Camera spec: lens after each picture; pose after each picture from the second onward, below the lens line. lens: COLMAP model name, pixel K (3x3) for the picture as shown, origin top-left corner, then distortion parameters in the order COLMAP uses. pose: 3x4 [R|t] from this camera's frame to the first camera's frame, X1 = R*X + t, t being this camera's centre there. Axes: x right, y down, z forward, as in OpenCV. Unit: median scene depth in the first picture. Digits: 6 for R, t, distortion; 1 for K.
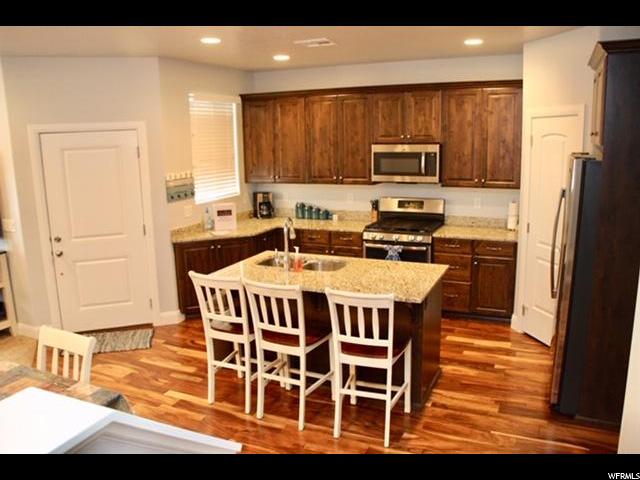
lens RADIAL K [[545.5, 0, 319.6], [0, 545.5, 235.3], [0, 0, 1]] dist [-0.116992, 0.012751]
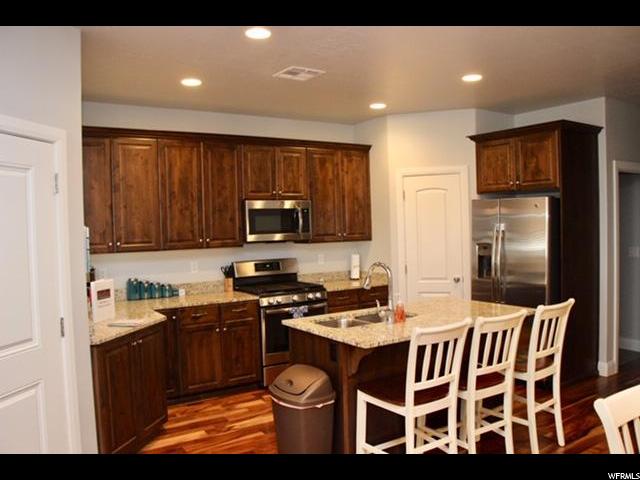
lens RADIAL K [[545.5, 0, 320.5], [0, 545.5, 244.2], [0, 0, 1]] dist [-0.116992, 0.012751]
pose [[0.499555, -0.020278, 0.866045, -0.609500], [0.175591, 0.981344, -0.078308, -0.005603], [-0.848300, 0.191189, 0.493796, 0.468907]]
